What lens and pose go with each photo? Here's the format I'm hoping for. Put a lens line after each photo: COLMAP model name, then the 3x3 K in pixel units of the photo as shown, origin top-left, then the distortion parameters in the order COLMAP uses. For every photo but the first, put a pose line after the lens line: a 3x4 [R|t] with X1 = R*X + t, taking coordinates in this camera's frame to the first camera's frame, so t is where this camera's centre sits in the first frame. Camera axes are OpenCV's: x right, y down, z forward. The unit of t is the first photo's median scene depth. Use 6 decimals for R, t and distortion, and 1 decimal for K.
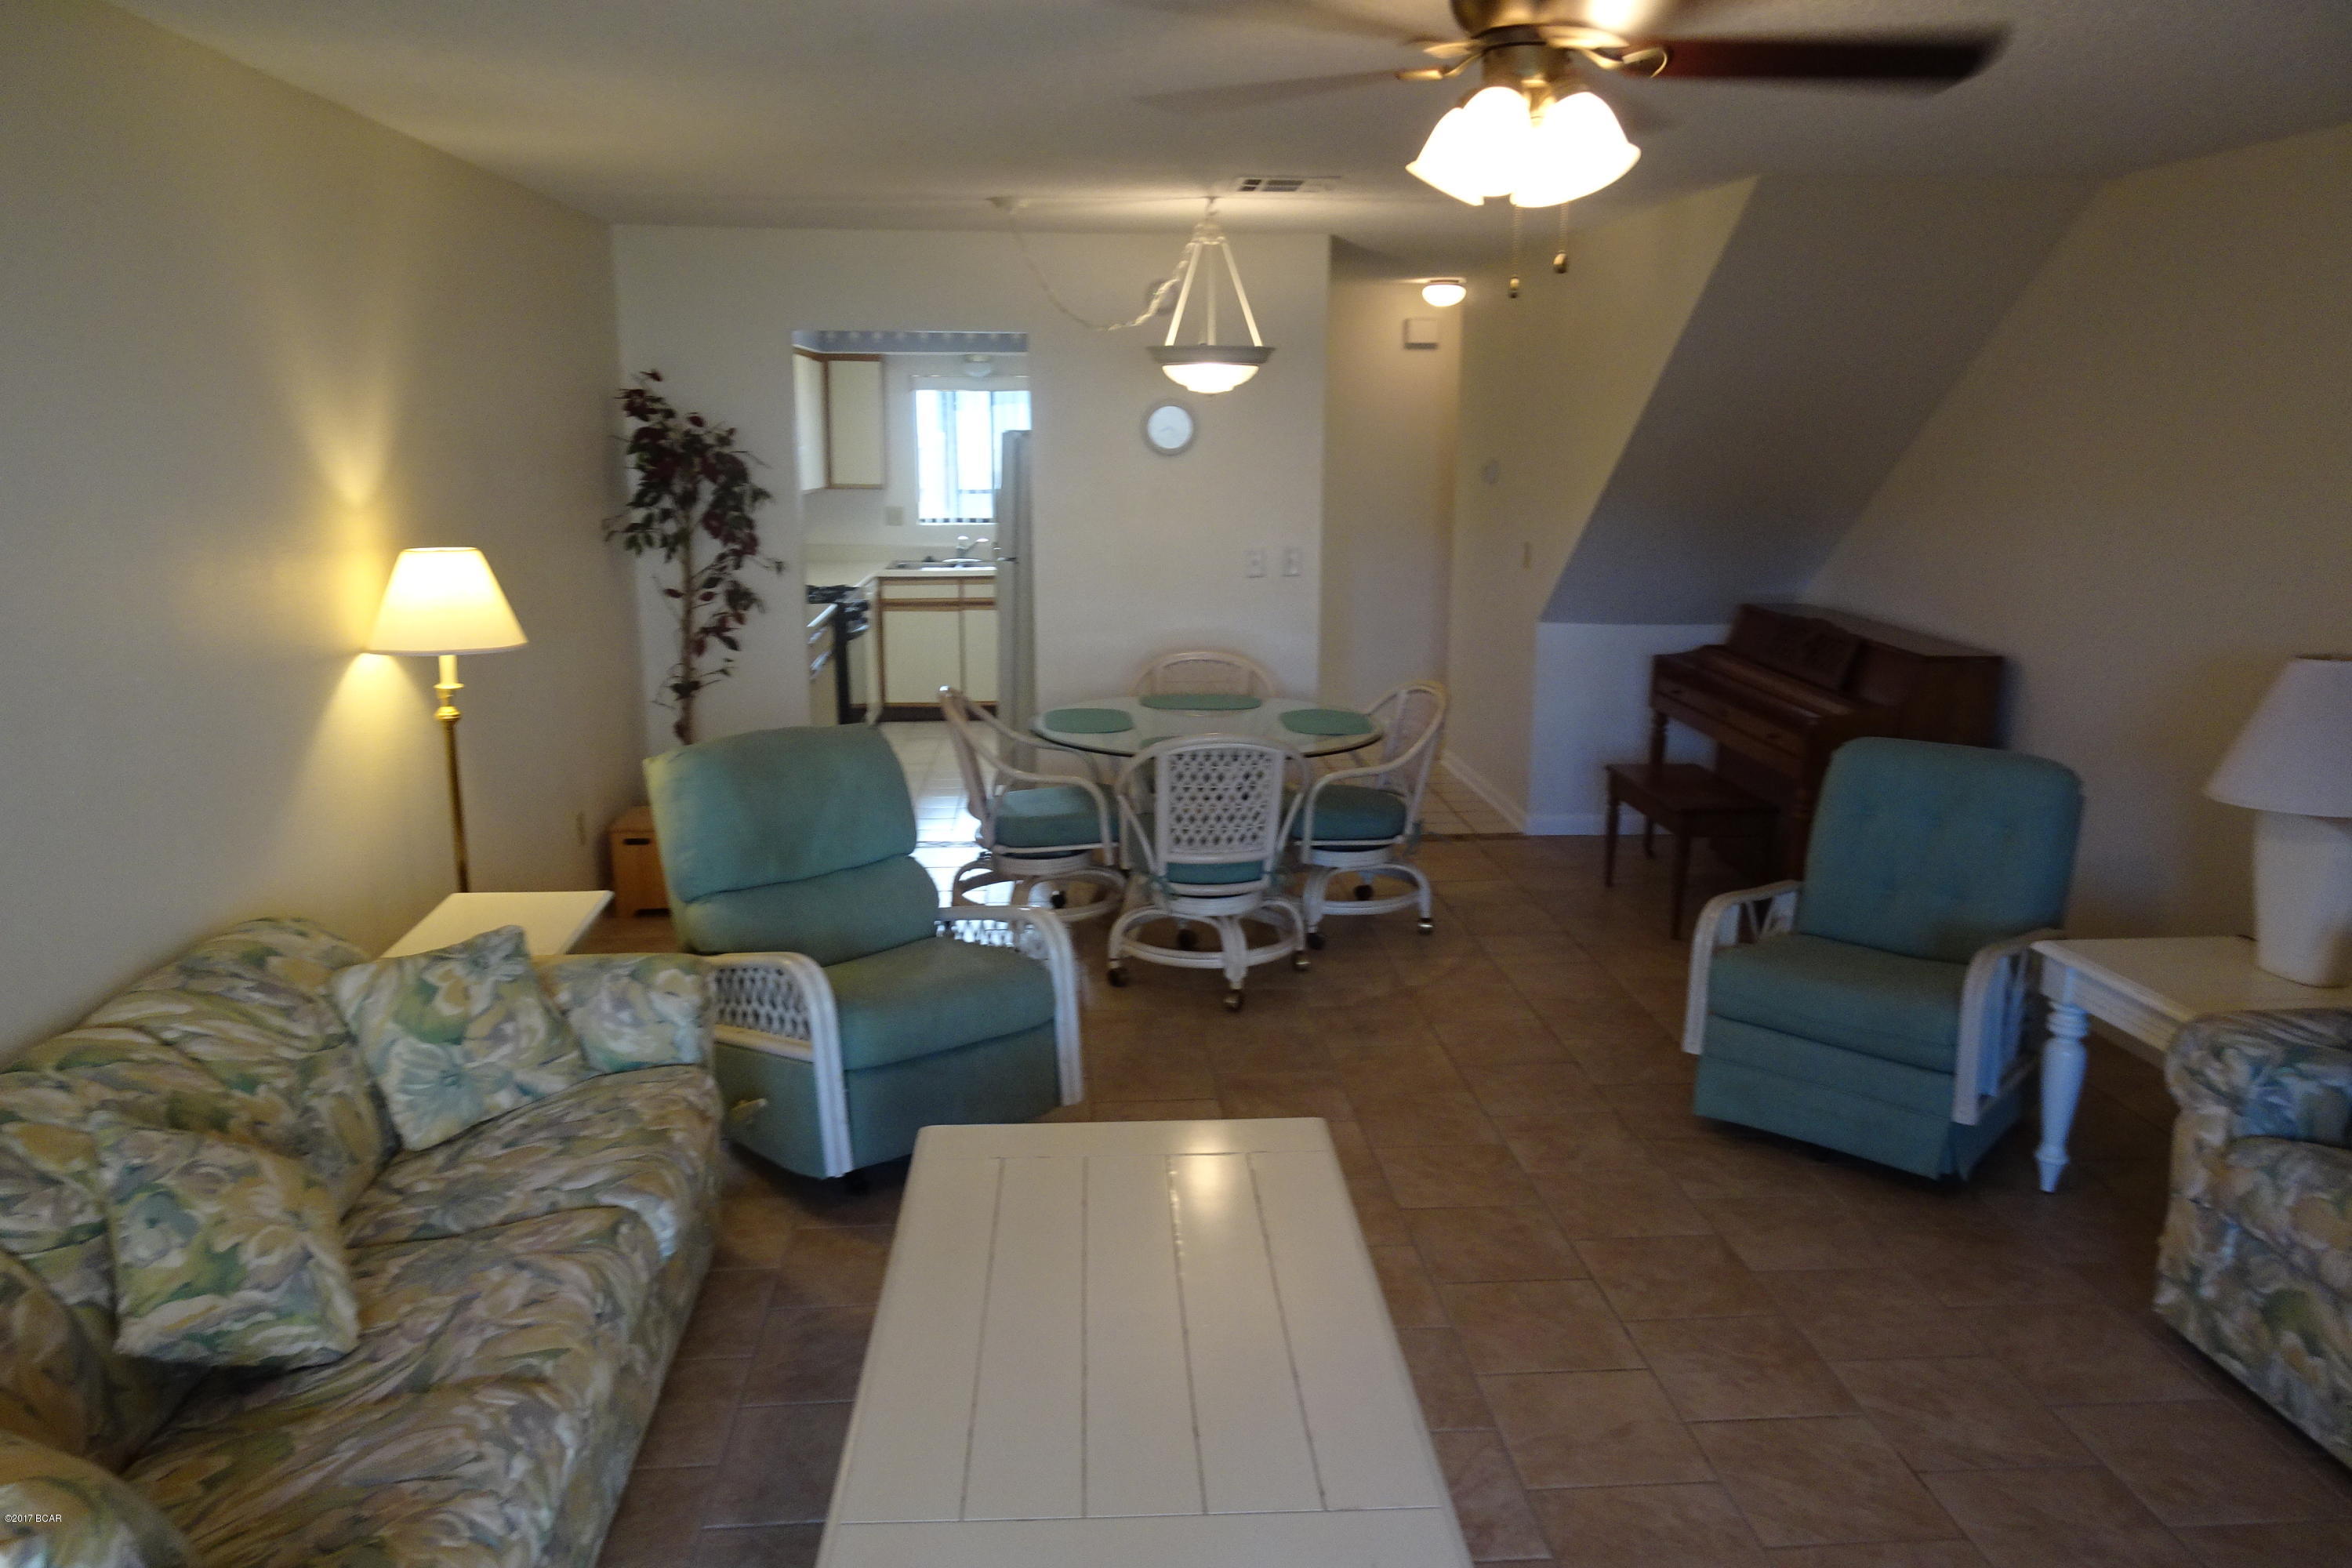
lens RADIAL K [[1677.7, 0, 1165.6], [0, 1677.7, 788.2], [0, 0, 1]] dist [0.026015, -0.005943]
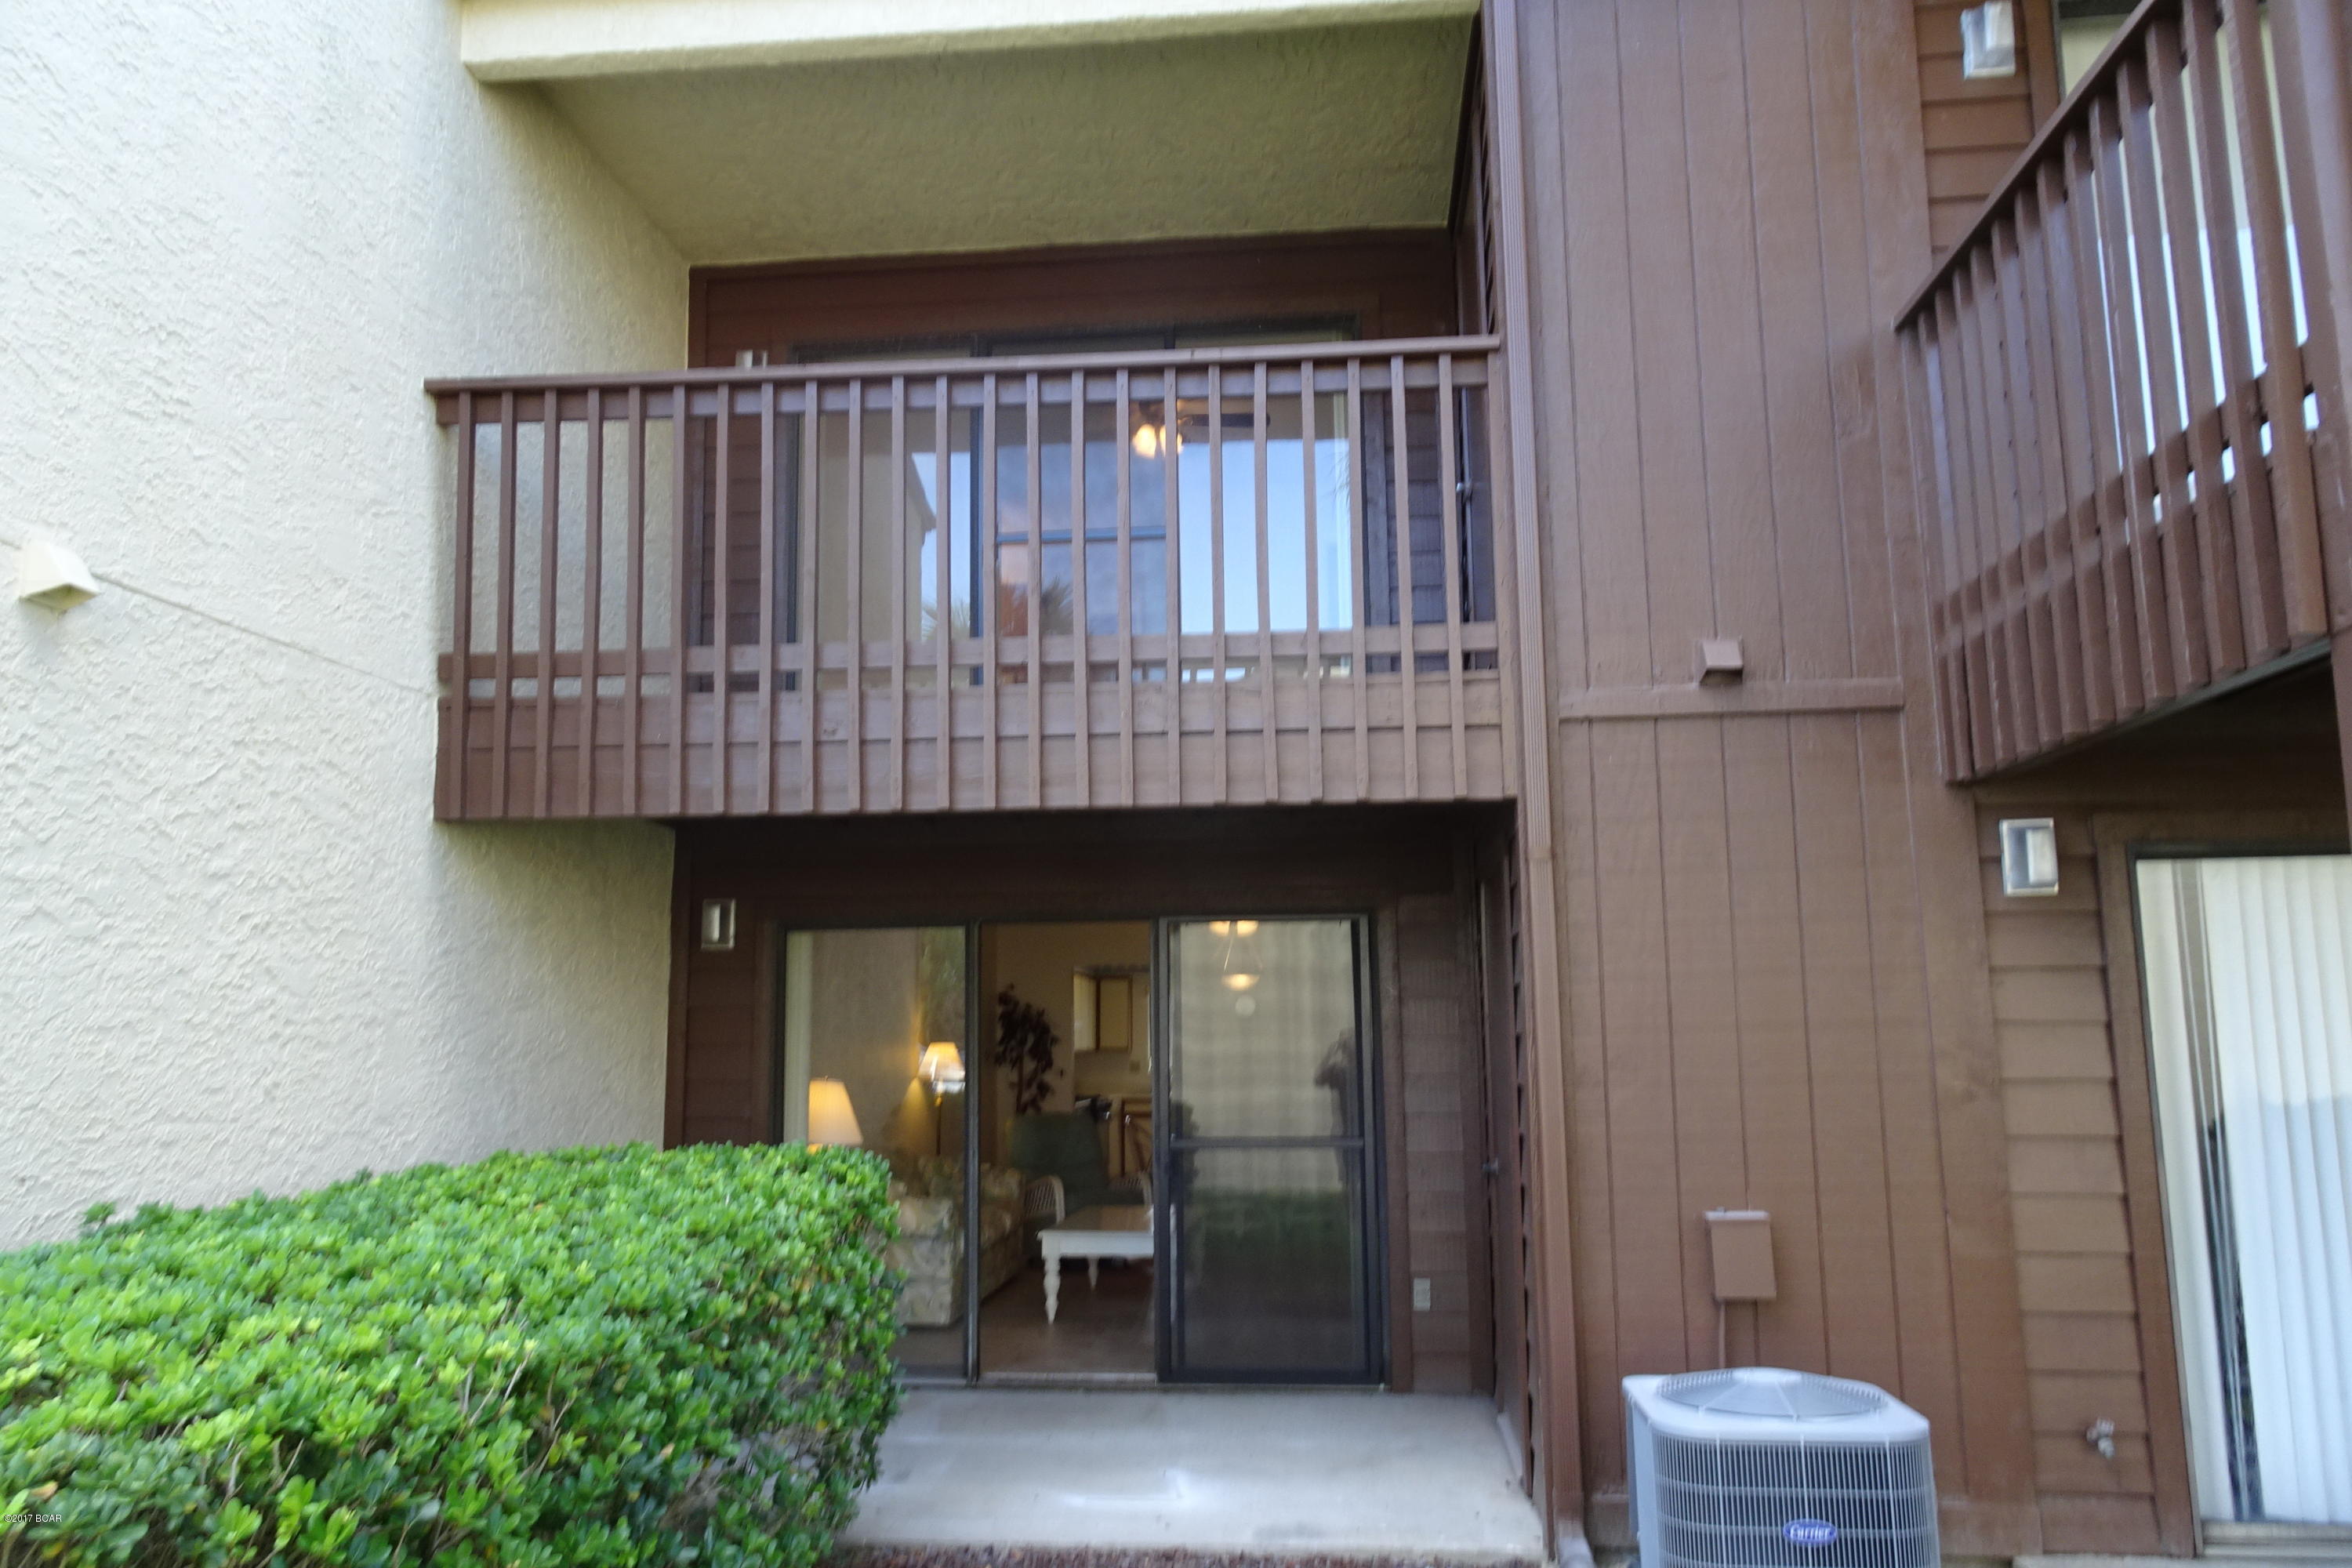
lens RADIAL K [[1677.7, 0, 1178.9], [0, 1677.7, 782.0], [0, 0, 1]] dist [0.026015, -0.005943]
pose [[0.984427, -0.044174, -0.170153, 0.301357], [-0.019857, 0.933776, -0.357308, 0.286543], [0.174668, 0.355122, 0.918357, -1.084392]]
